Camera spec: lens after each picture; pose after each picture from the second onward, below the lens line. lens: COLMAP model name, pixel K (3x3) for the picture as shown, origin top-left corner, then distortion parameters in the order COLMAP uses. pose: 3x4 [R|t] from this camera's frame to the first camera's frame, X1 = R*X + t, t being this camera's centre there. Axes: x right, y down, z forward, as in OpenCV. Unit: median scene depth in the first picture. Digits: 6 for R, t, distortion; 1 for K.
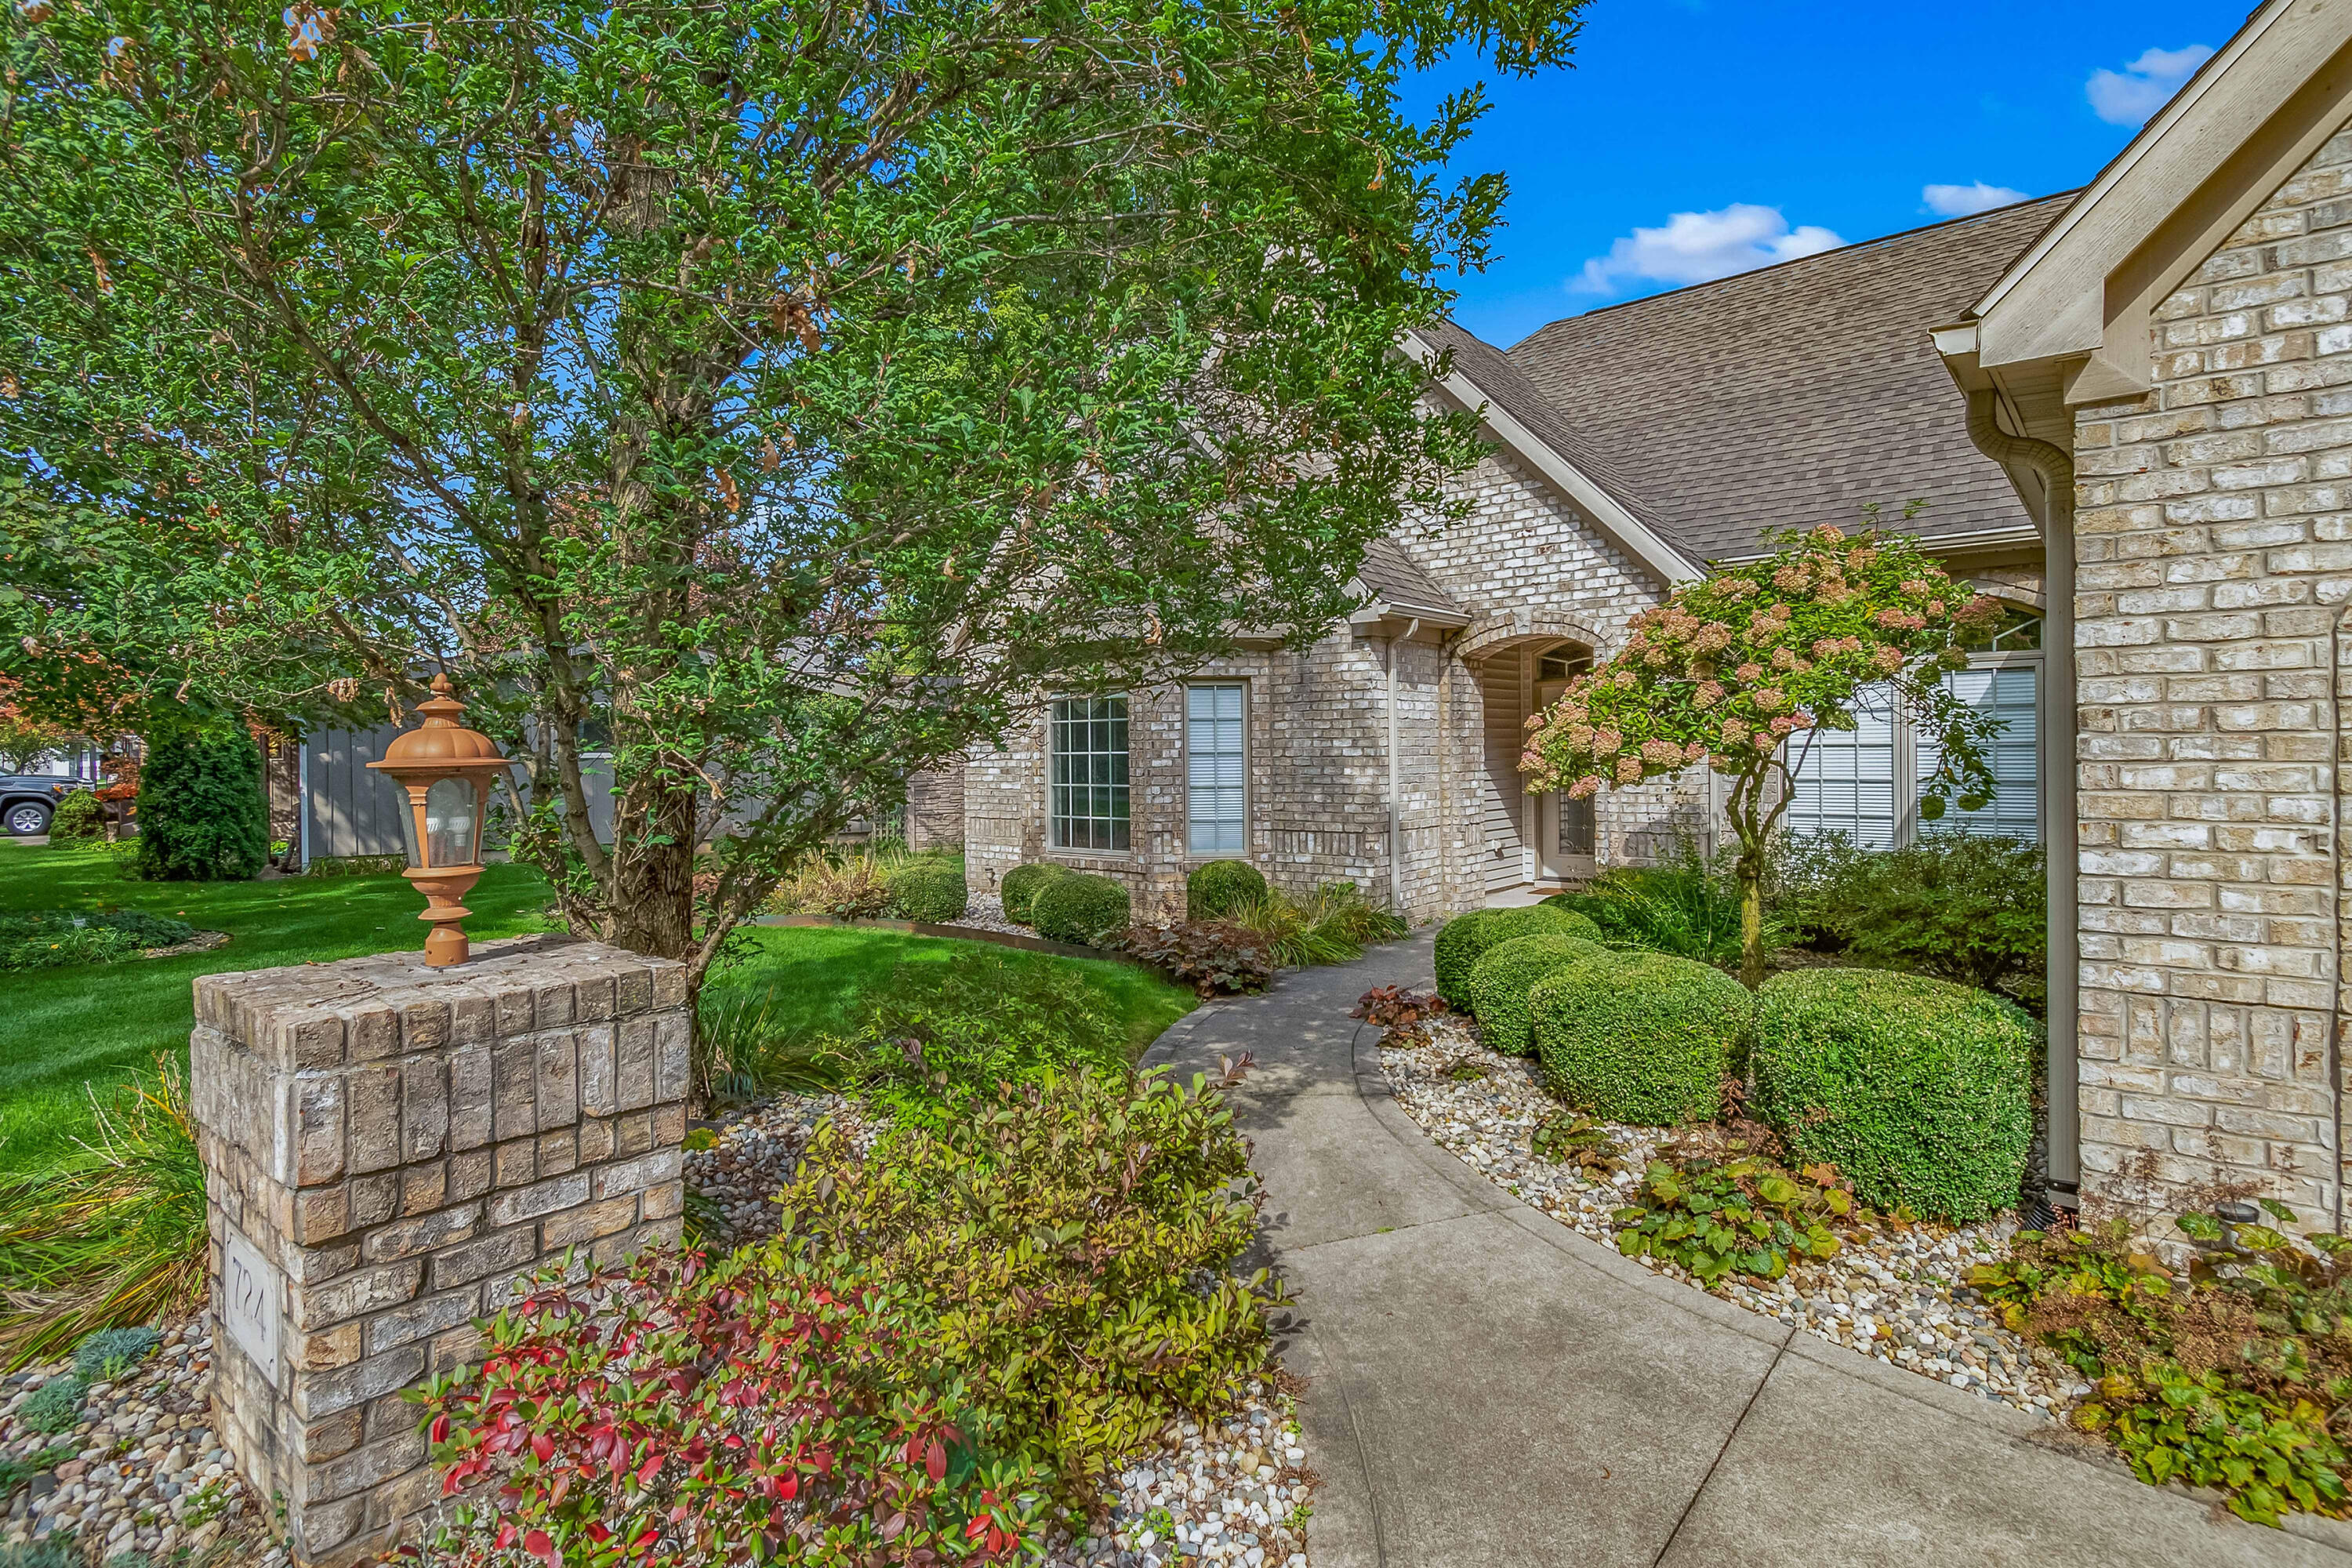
lens RADIAL K [[1170.9, 0, 1184.7], [0, 1170.9, 757.2], [0, 0, 1]] dist [-0.002913, -0.000321]
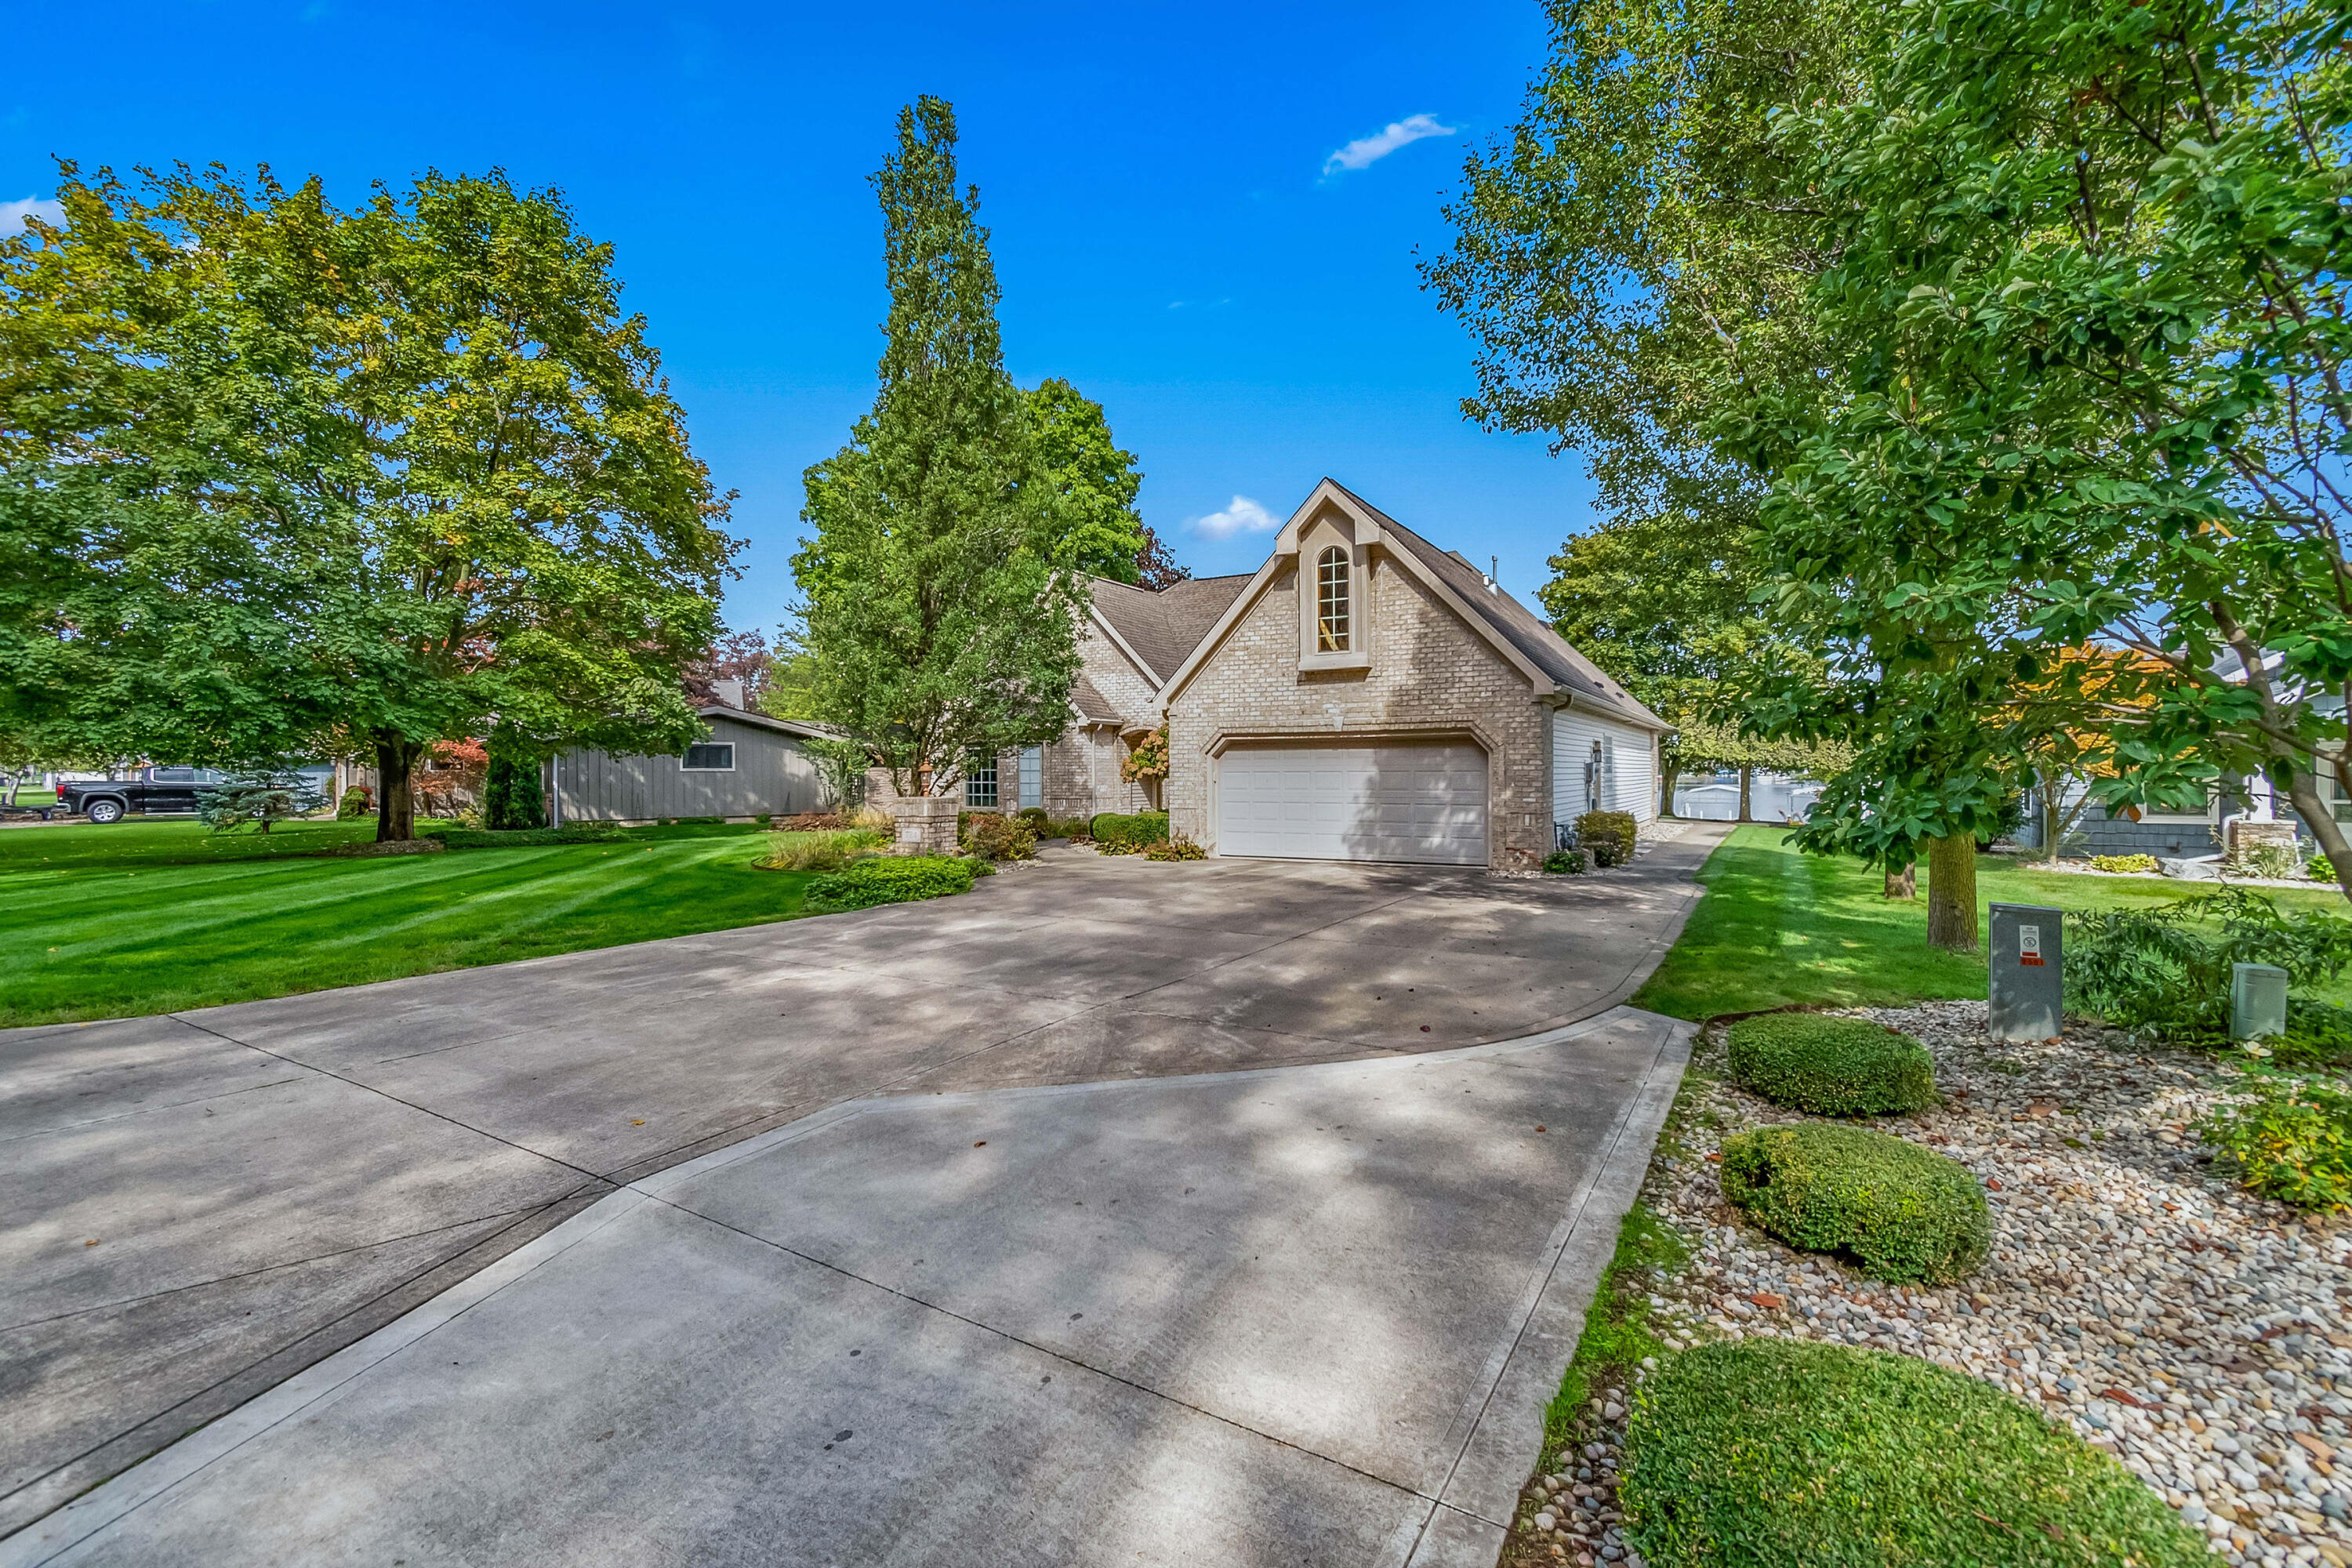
lens RADIAL K [[1035.3, 0, 1181.2], [0, 1035.3, 772.2], [0, 0, 1]] dist [0.004030, -0.000336]
pose [[0.985329, 0.008065, 0.170473, -0.047921], [-0.007071, 0.999954, -0.006434, 0.016889], [-0.170517, 0.005134, 0.985341, -1.842397]]
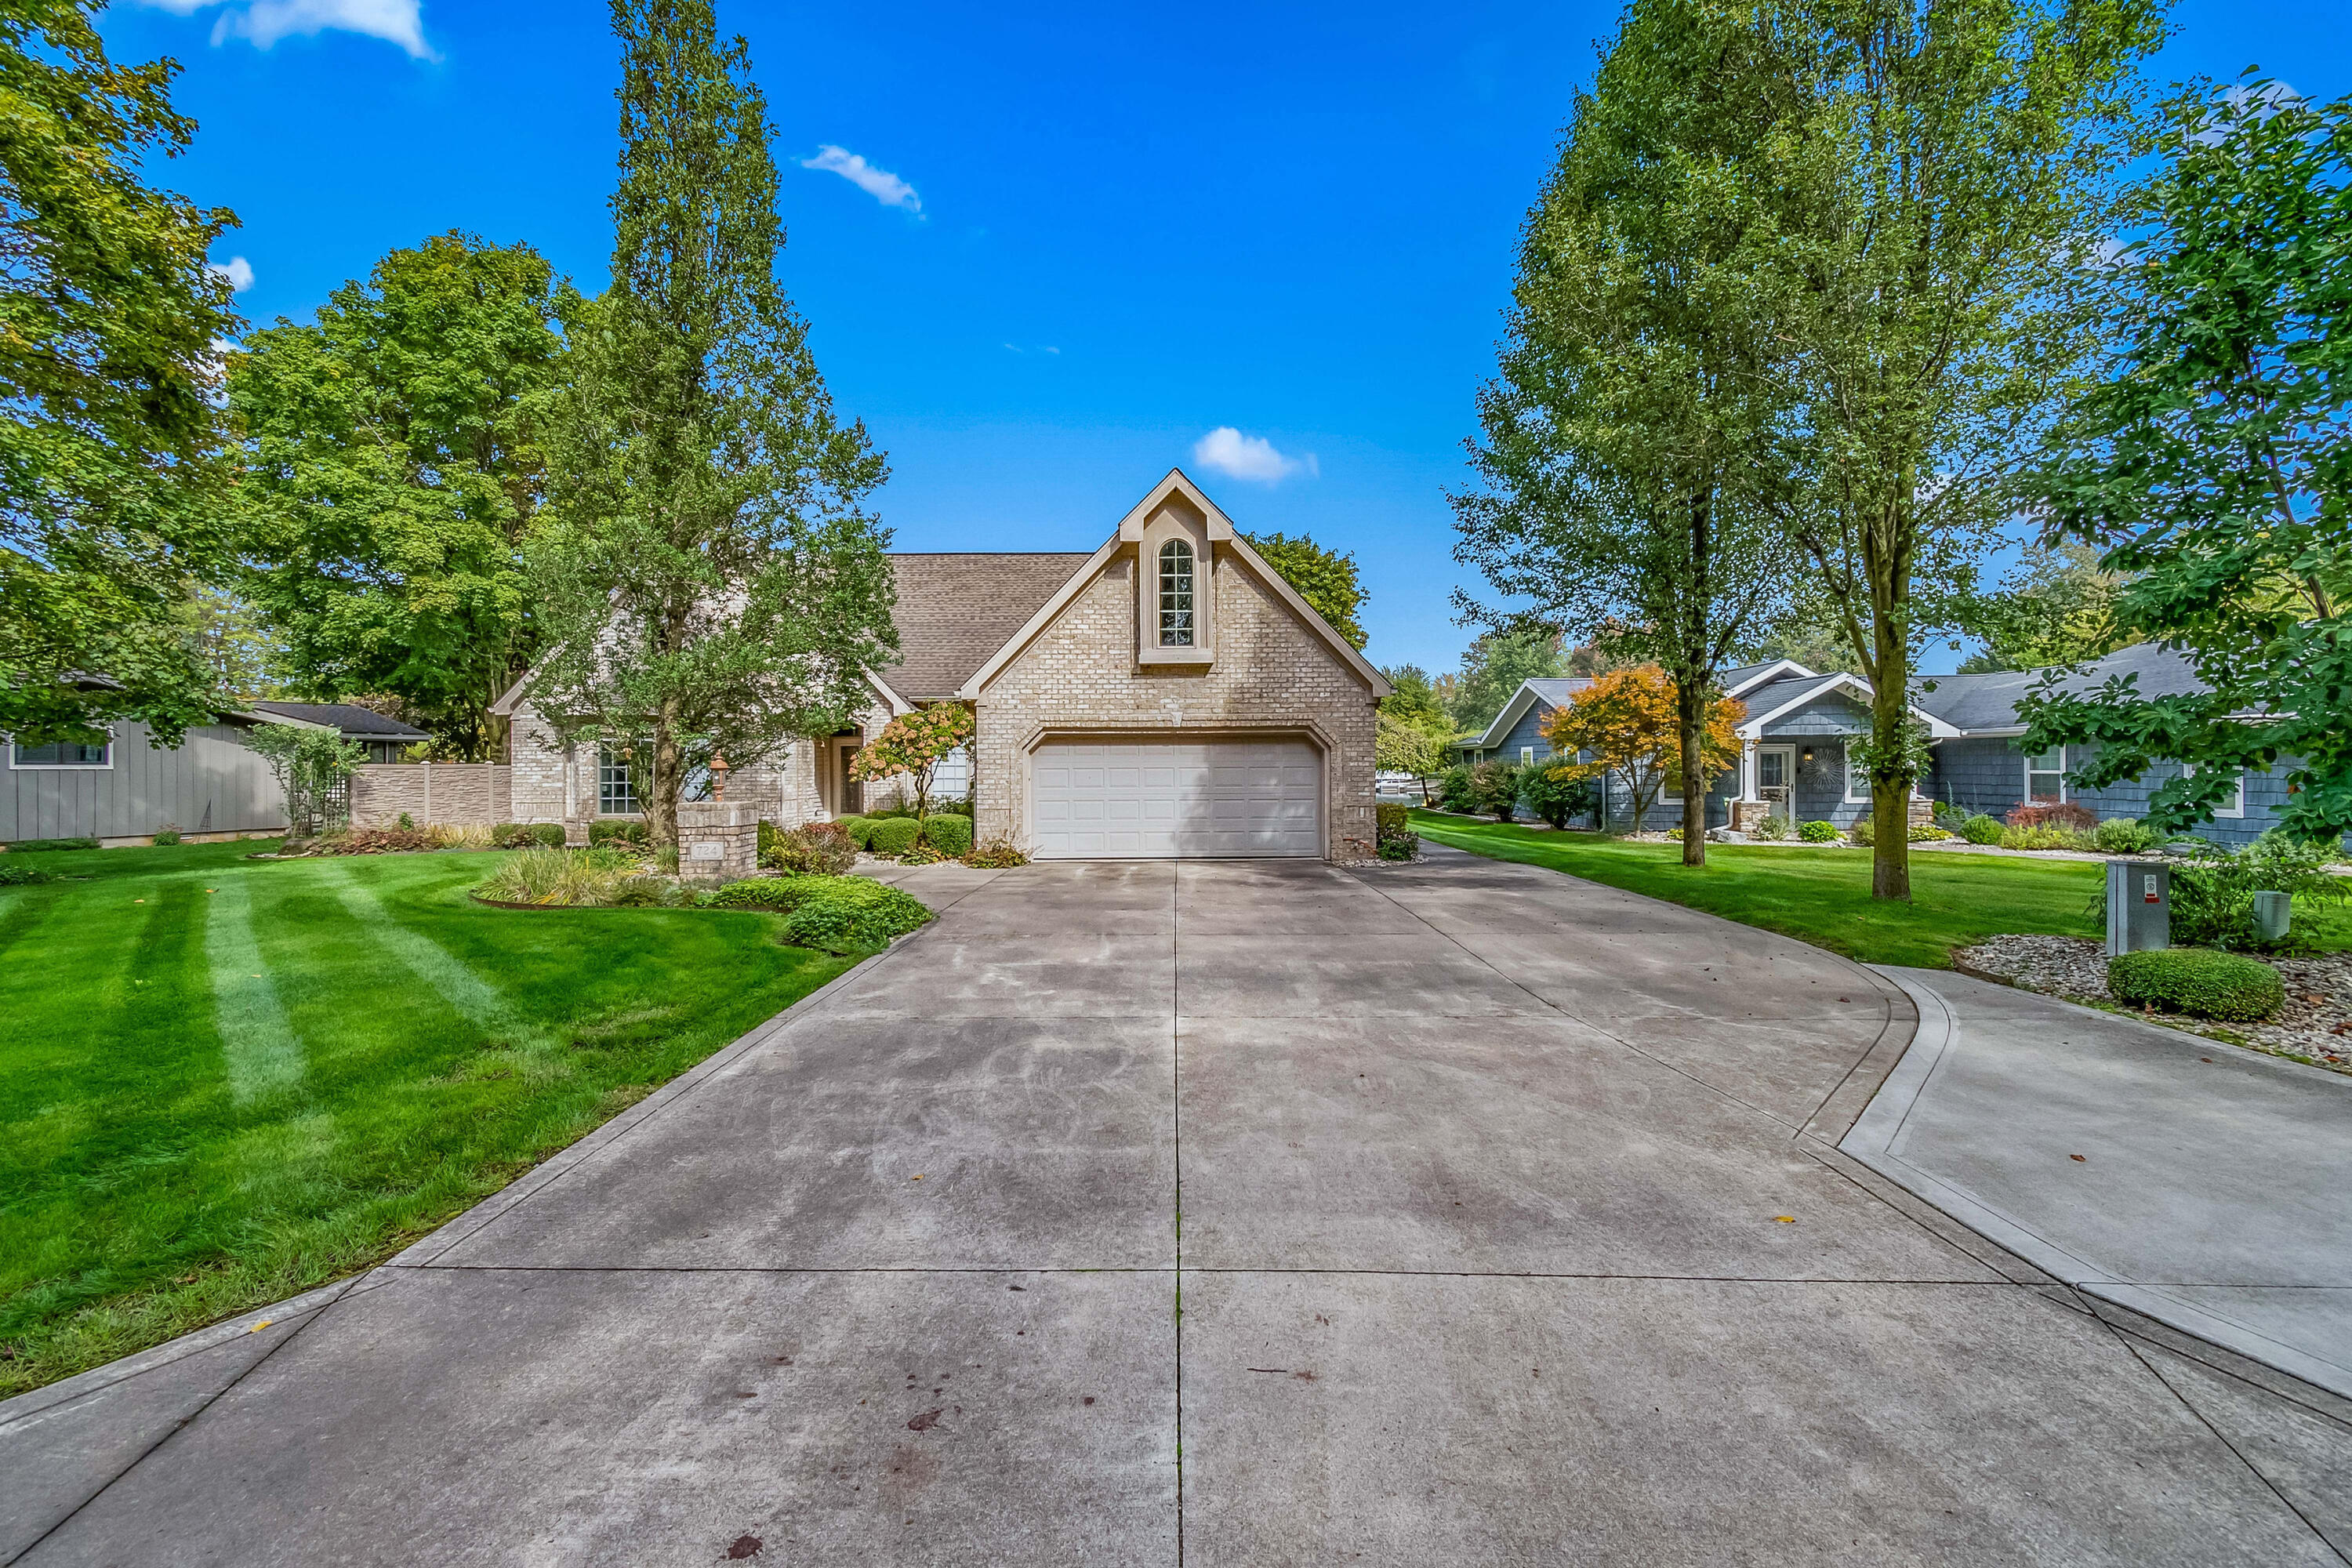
lens RADIAL K [[1041.2, 0, 1180.1], [0, 1041.2, 771.6], [0, 0, 1]] dist [0.008124, -0.005338]
pose [[0.765209, 0.003751, 0.643772, -0.704760], [-0.000521, 0.999986, -0.005208, 0.017309], [-0.643782, 0.003649, 0.765200, -1.424713]]
